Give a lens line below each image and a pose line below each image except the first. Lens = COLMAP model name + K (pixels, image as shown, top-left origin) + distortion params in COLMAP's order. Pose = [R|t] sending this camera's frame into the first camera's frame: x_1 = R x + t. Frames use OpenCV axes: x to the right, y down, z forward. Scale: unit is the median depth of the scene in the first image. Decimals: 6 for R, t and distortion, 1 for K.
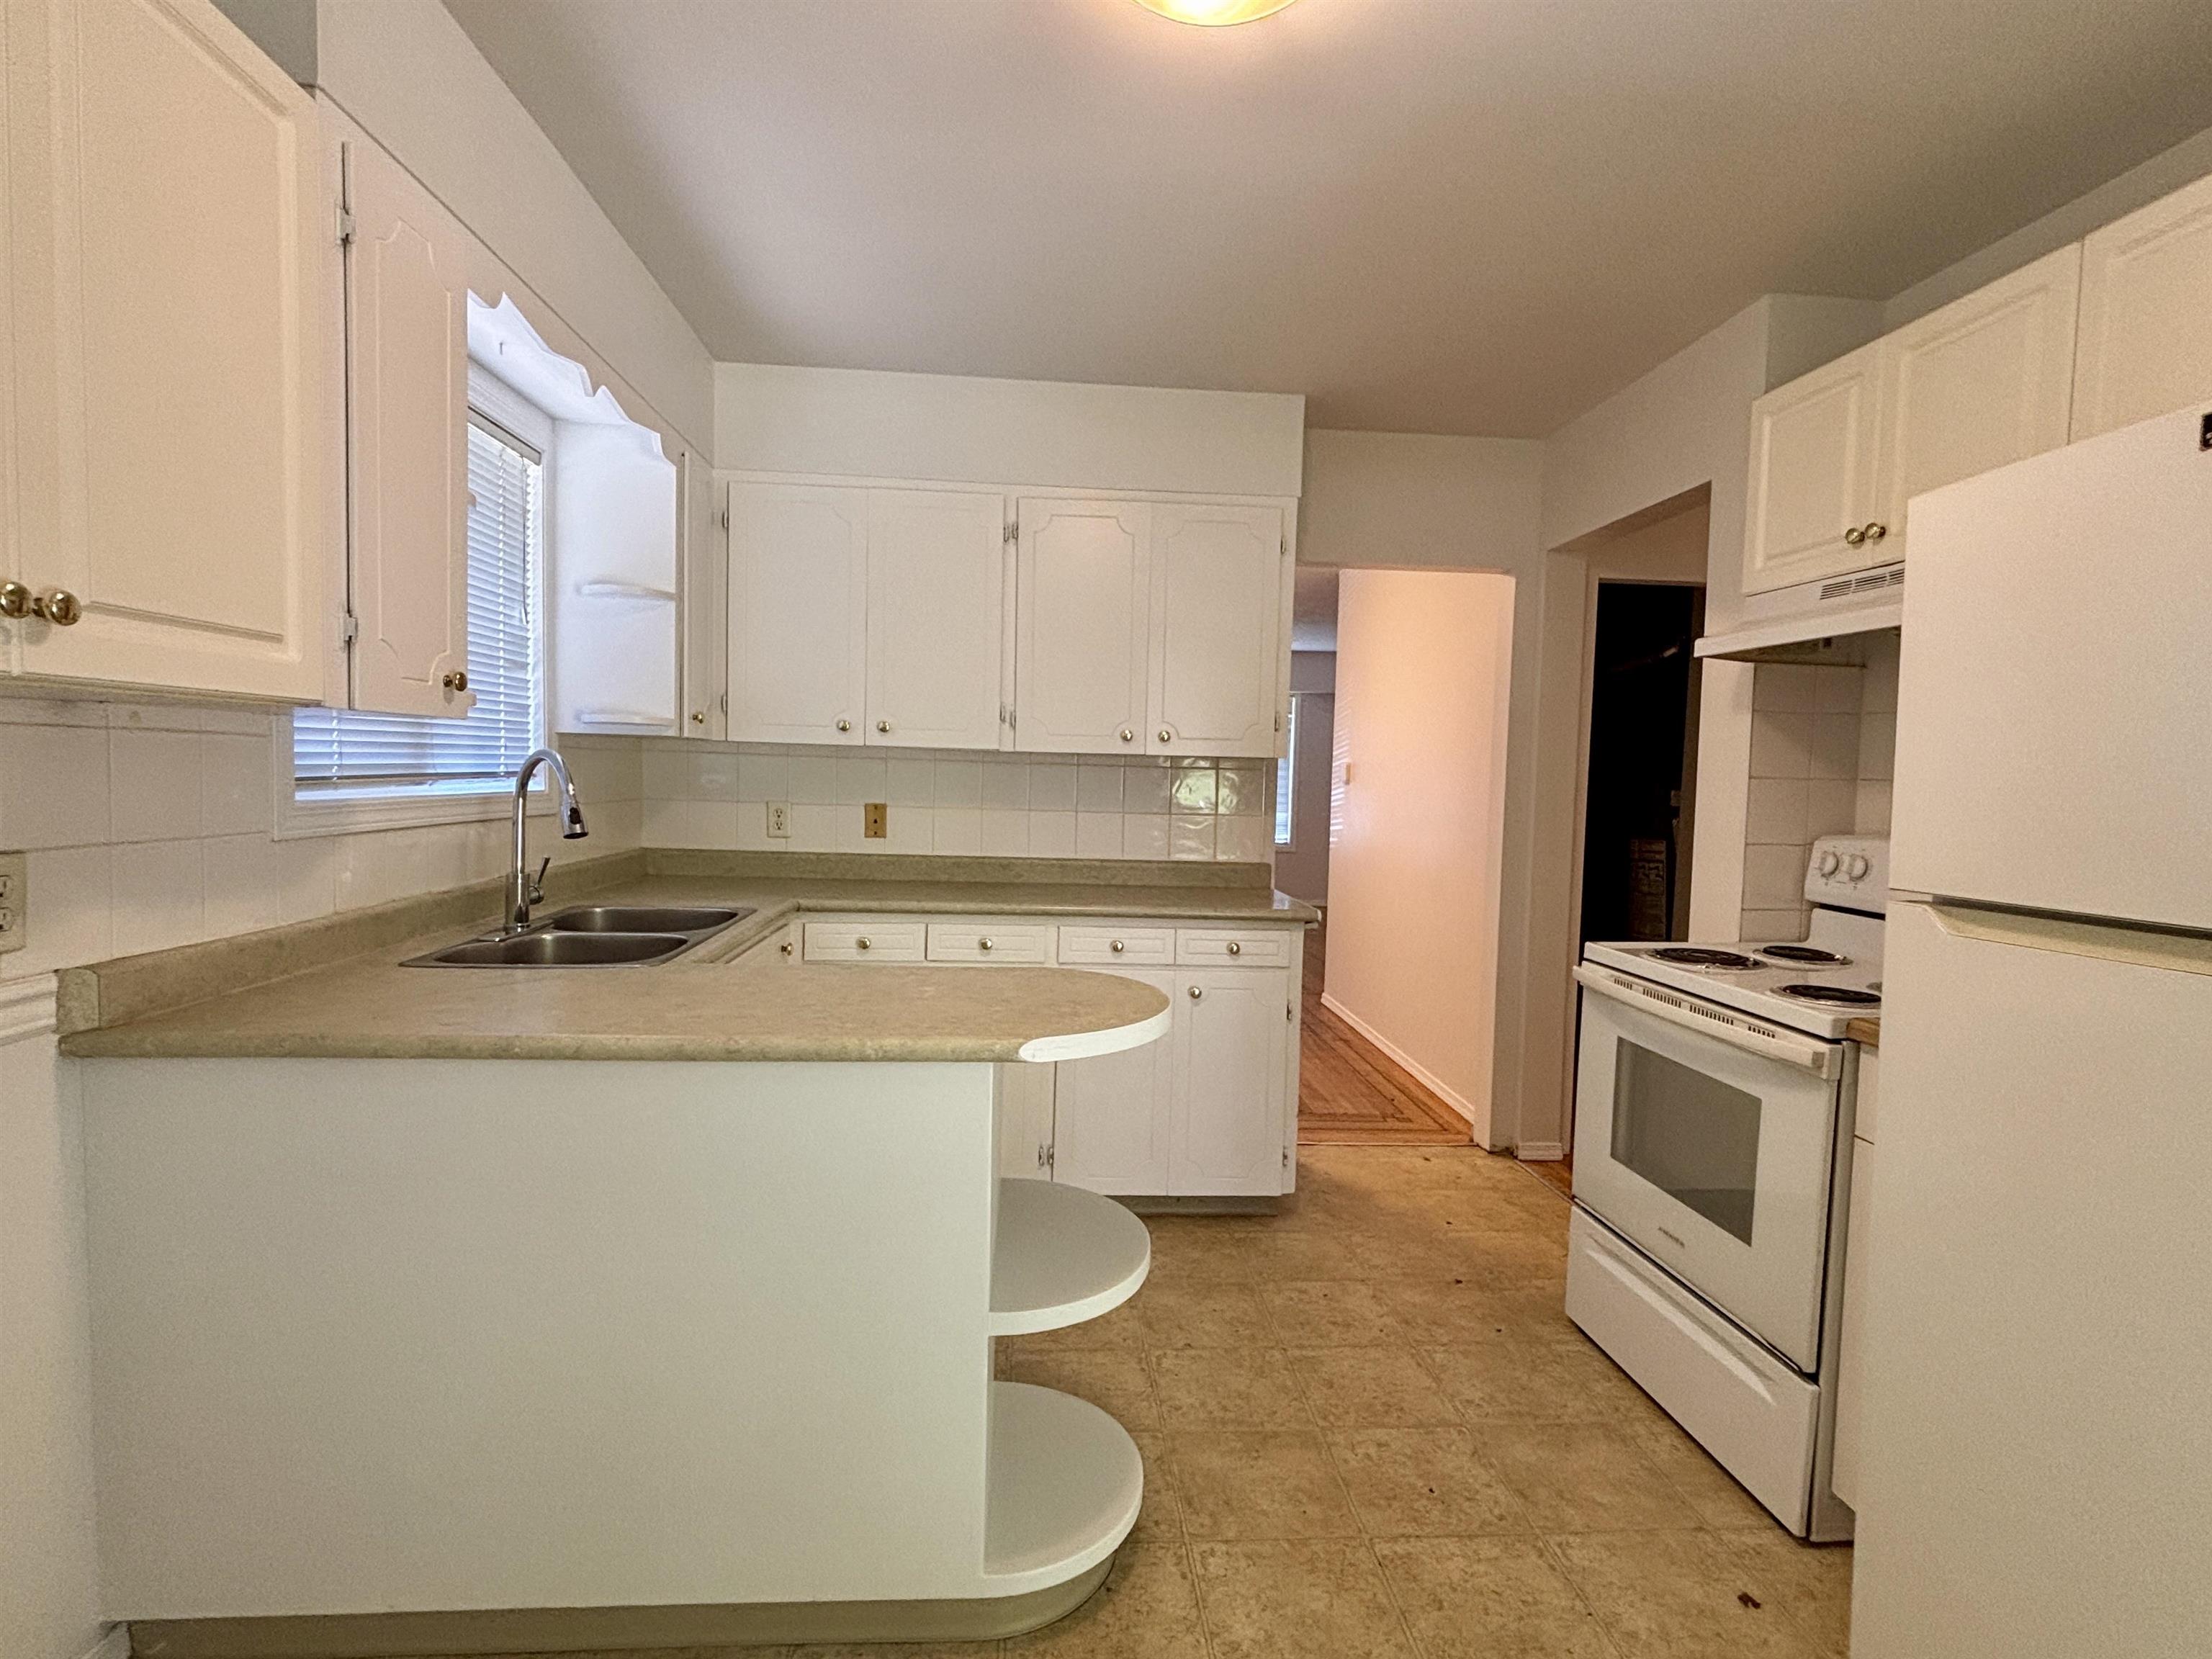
lens RADIAL K [[1093.2, 0, 1103.2], [0, 1093.2, 835.4], [0, 0, 1]] dist [0.006615, -0.004931]
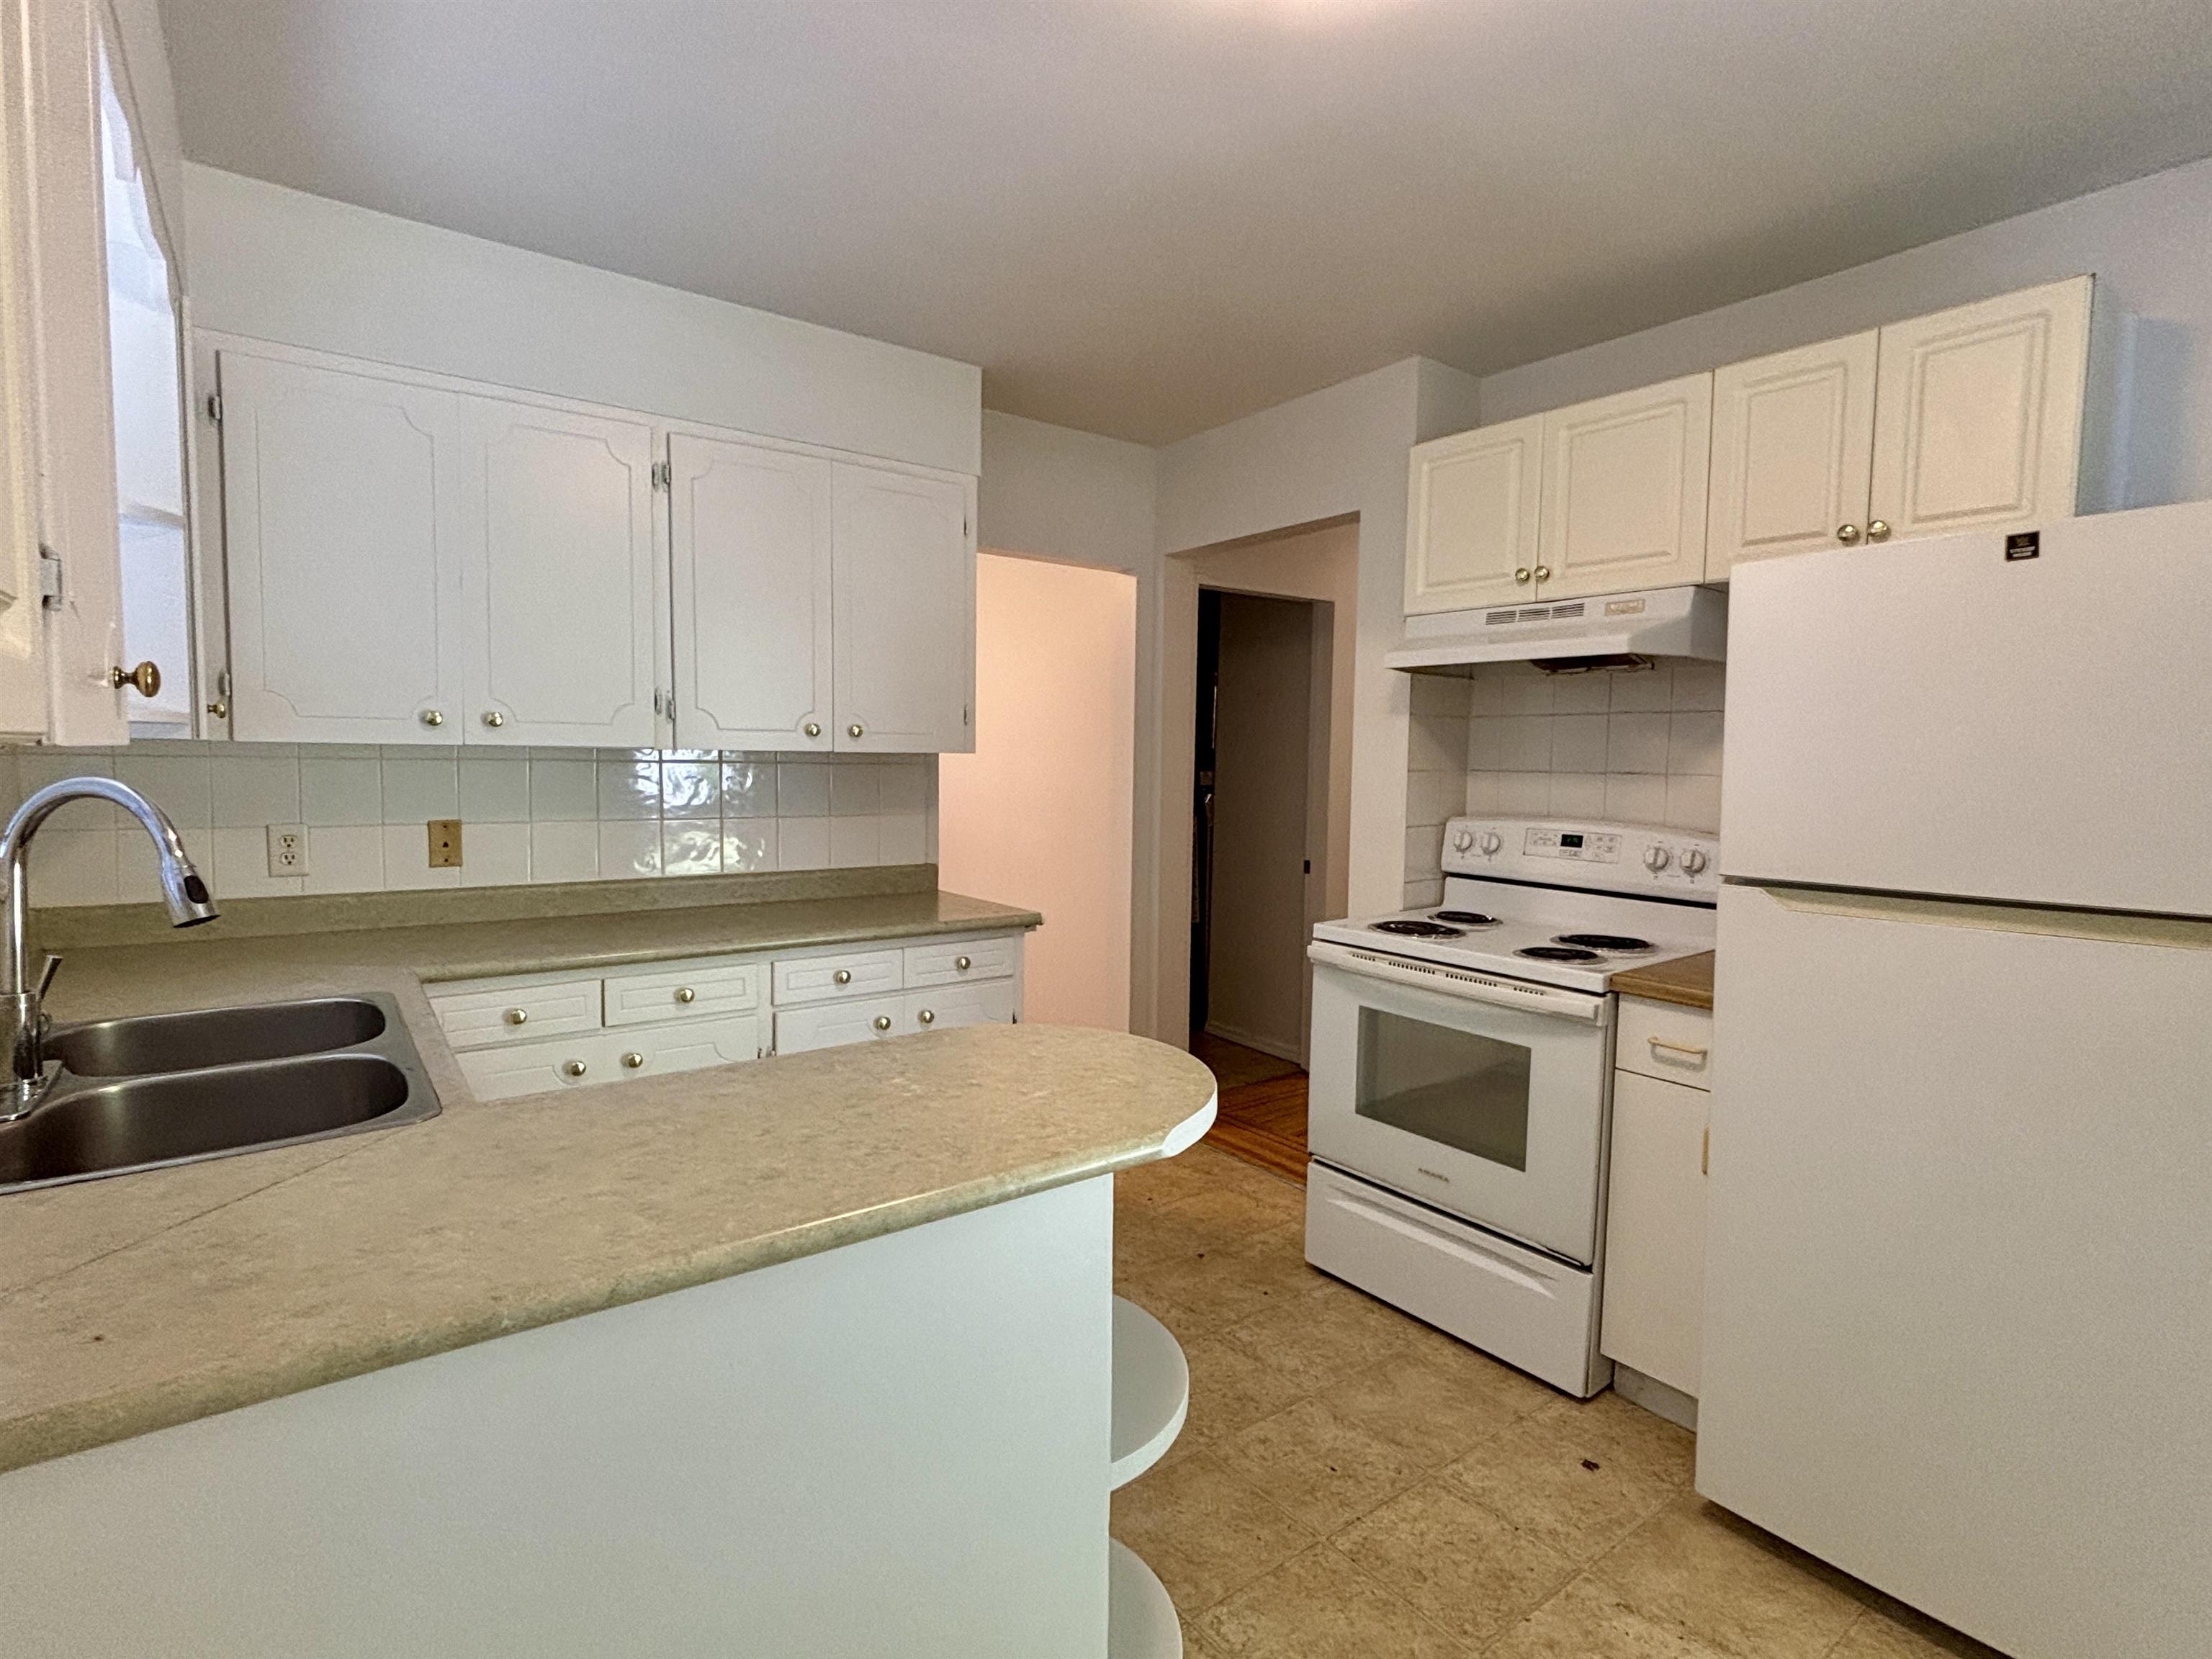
lens RADIAL K [[1093.2, 0, 1113.3], [0, 1093.2, 830.9], [0, 0, 1]] dist [0.006615, -0.004931]
pose [[0.842995, -0.052097, 0.535392, -0.327059], [0.039176, 0.998602, 0.035487, -0.044684], [-0.536492, -0.008941, 0.843858, 0.190136]]
